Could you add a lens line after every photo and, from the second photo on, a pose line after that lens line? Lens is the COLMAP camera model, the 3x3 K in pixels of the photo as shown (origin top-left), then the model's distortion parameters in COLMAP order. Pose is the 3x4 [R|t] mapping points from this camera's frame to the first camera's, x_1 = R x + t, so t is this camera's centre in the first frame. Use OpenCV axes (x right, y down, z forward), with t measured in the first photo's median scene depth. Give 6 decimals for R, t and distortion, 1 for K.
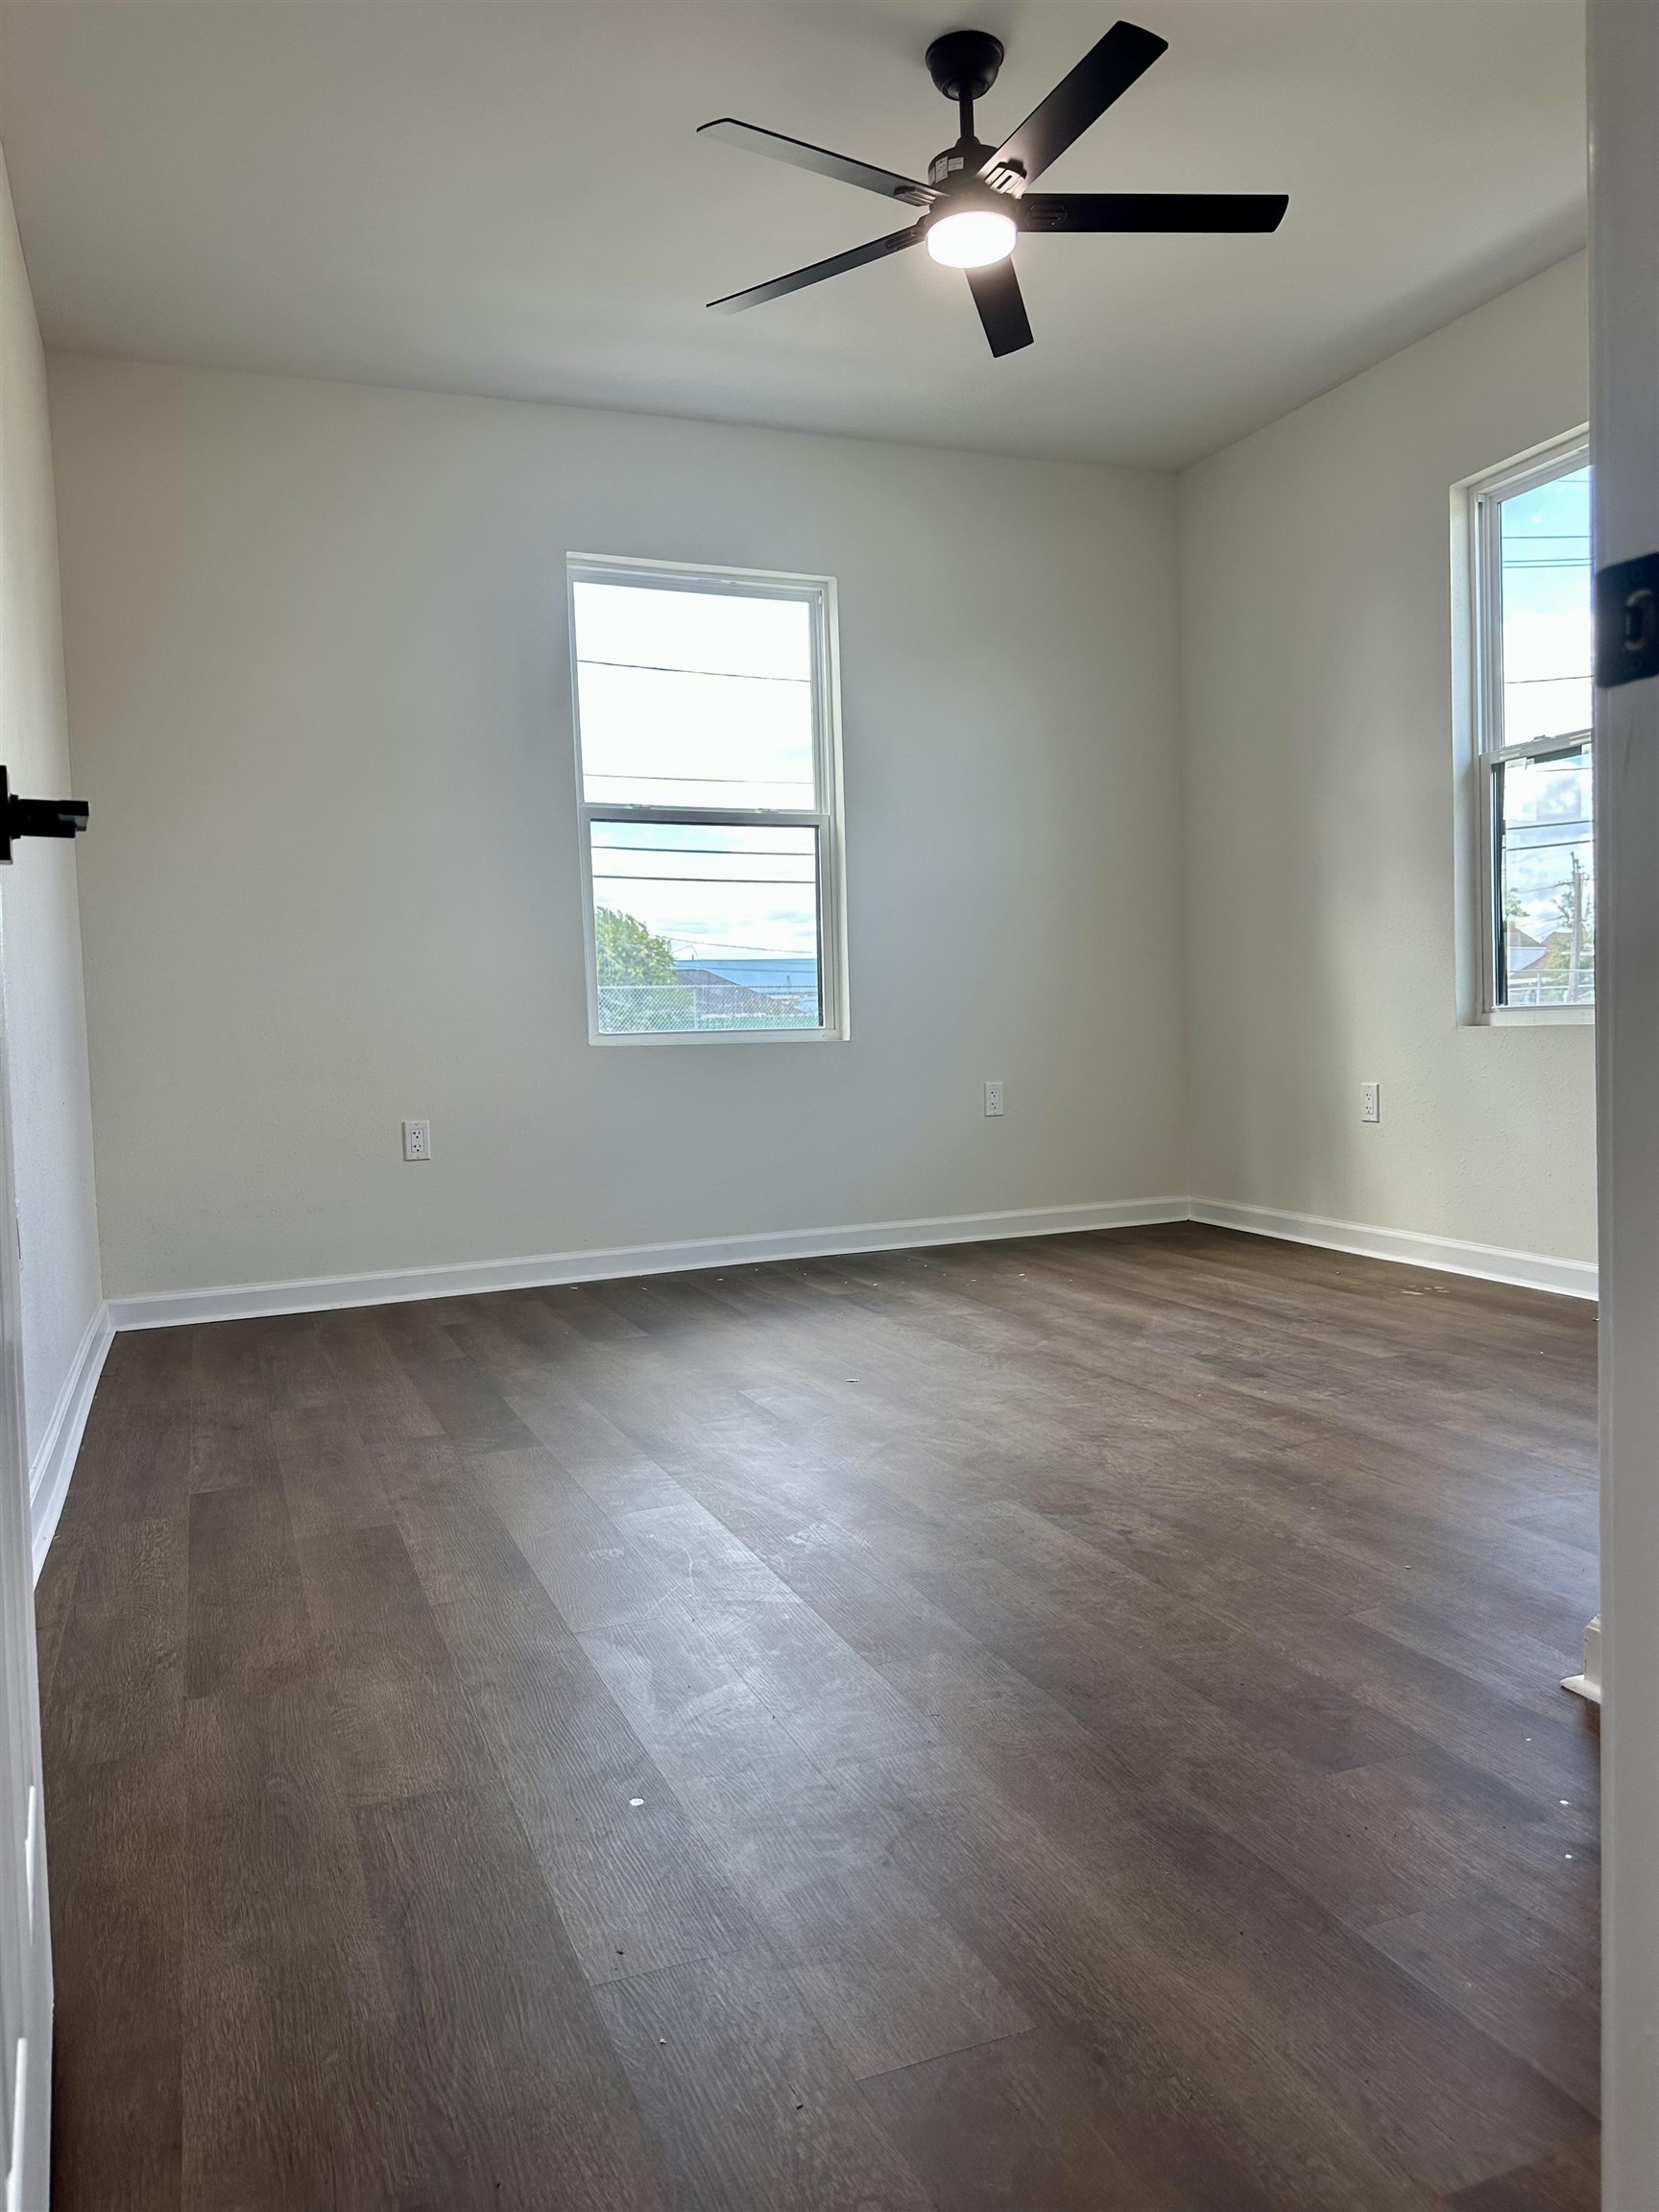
lens RADIAL K [[1541.2, 0, 829.5], [0, 1541.2, 1106.0], [0, 0, 1]] dist [0.046682, -0.062264]
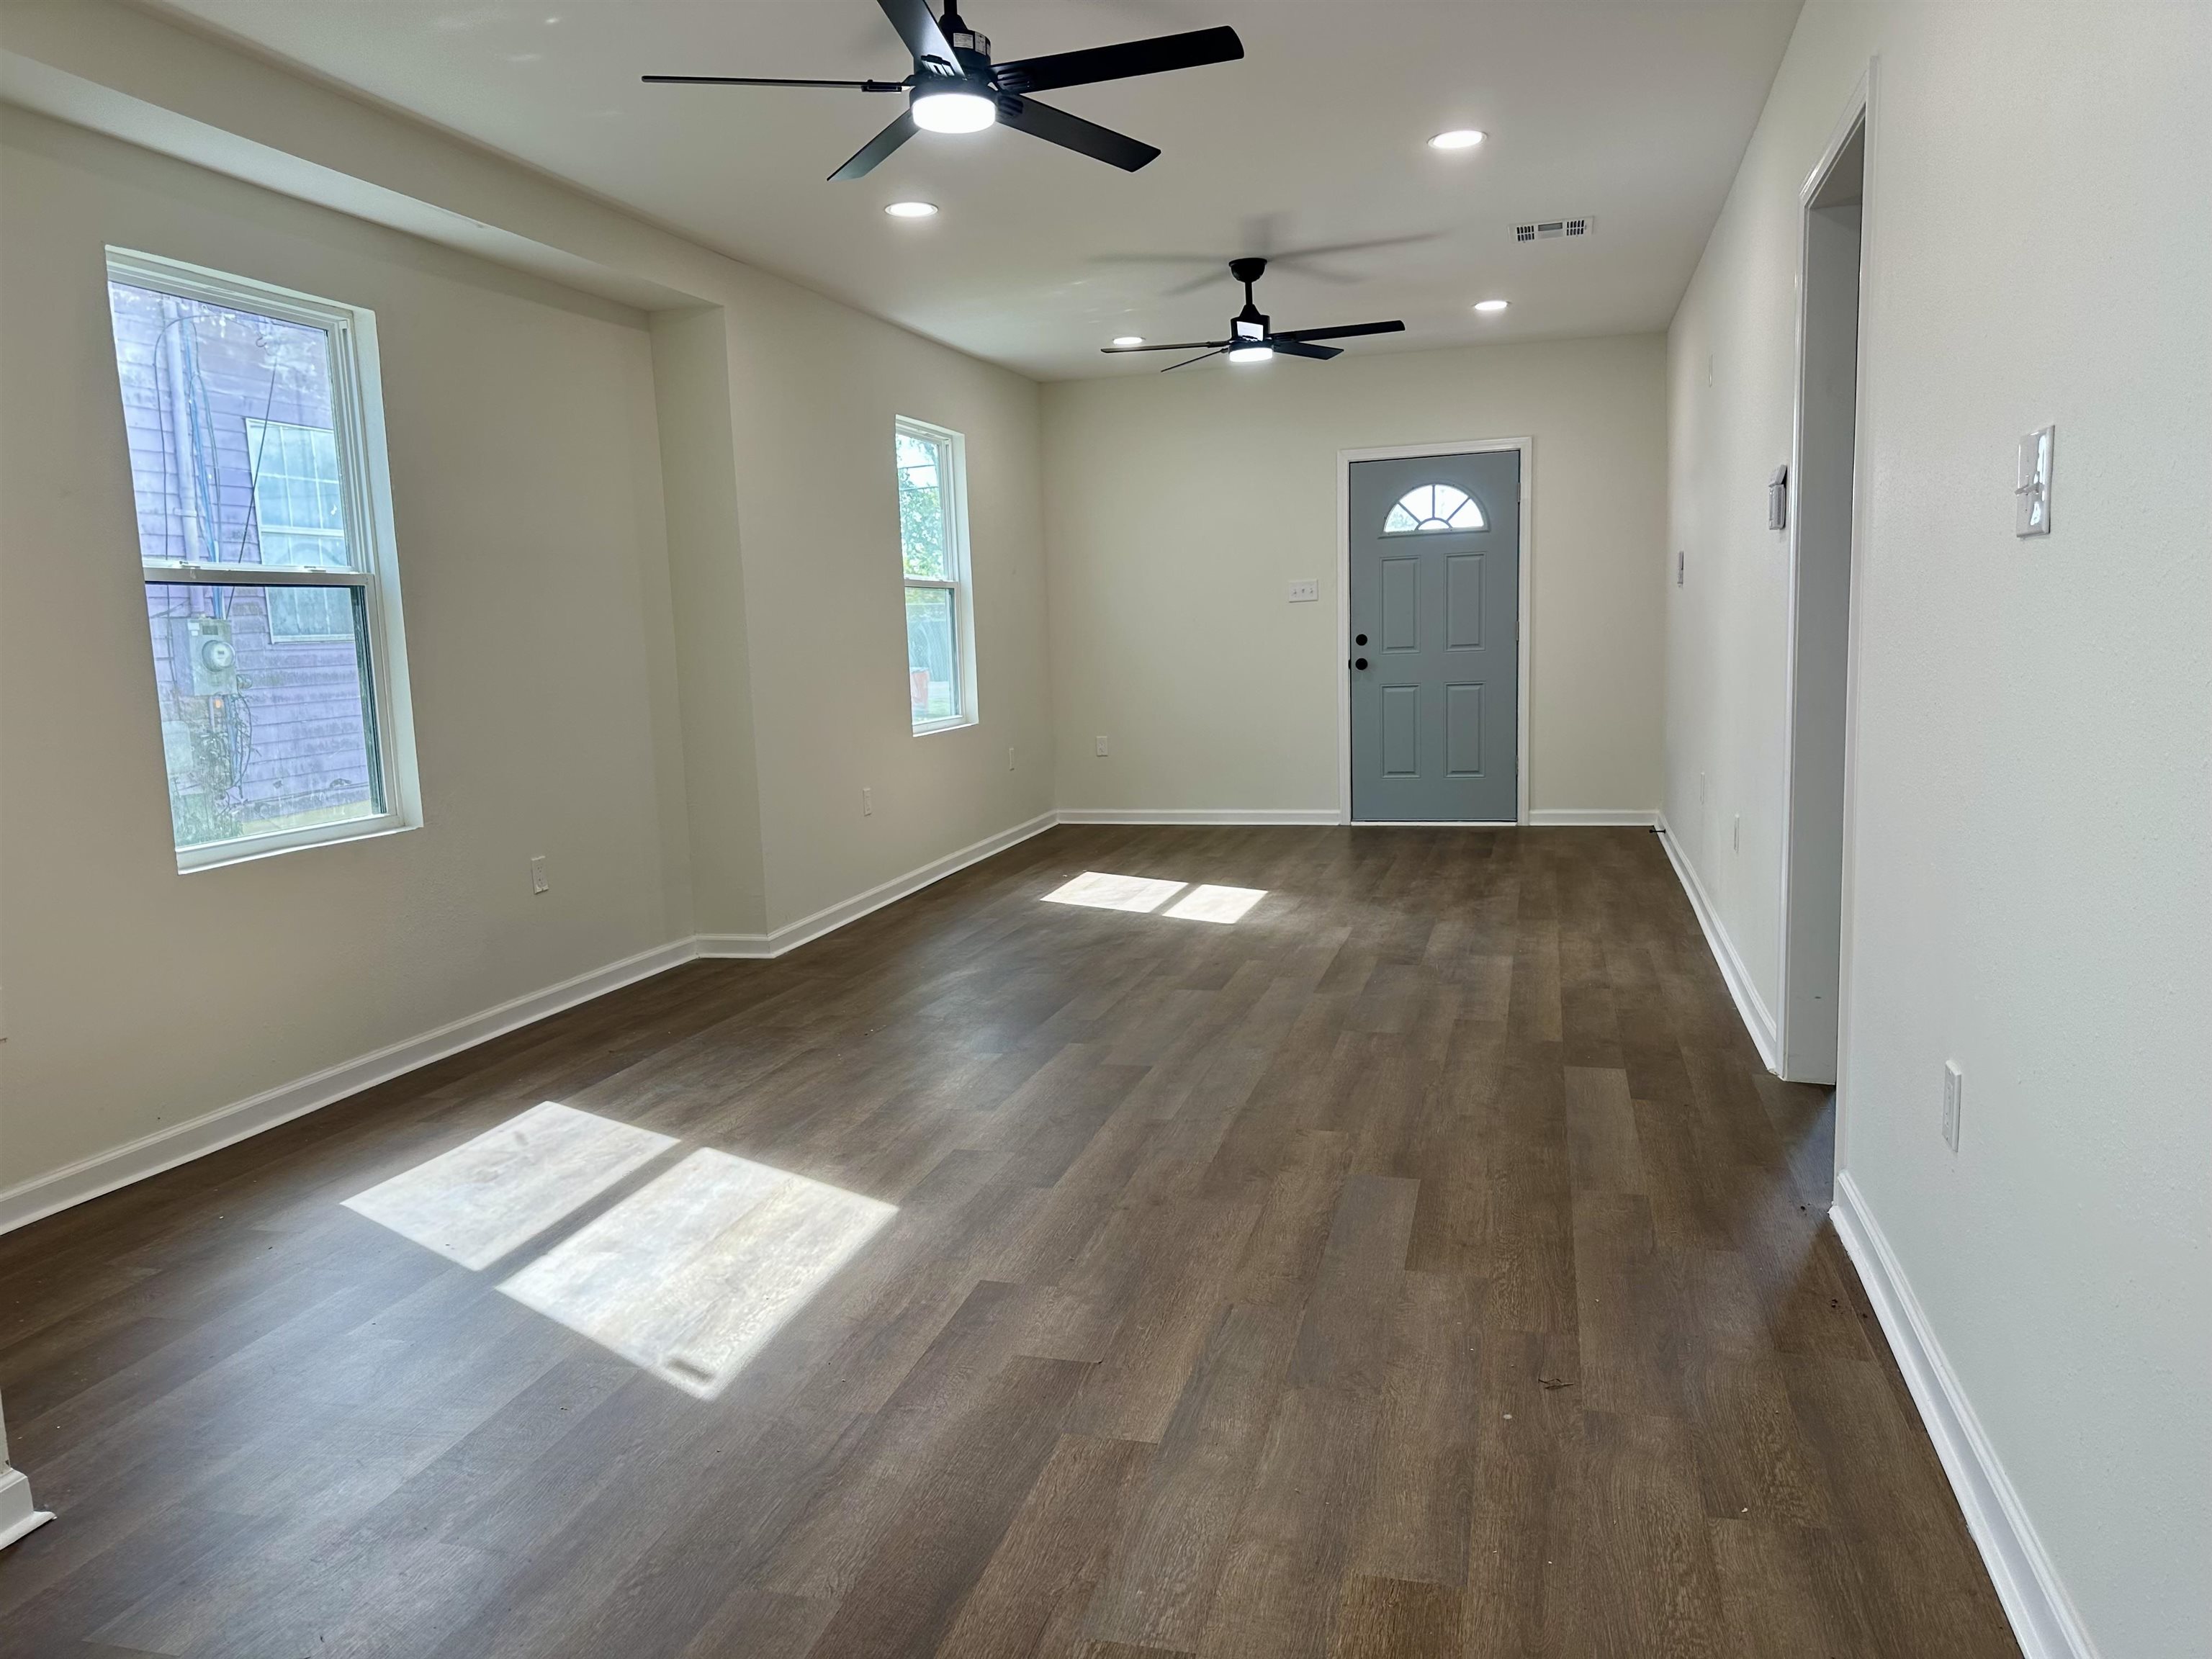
lens RADIAL K [[1544.6, 0, 1111.4], [0, 1544.6, 834.0], [0, 0, 1]] dist [0.030982, -0.037826]
pose [[0.680436, -0.102313, 0.725630, -0.361982], [0.068624, 0.994751, 0.075908, -0.077413], [-0.729588, -0.001855, 0.683885, 0.101619]]
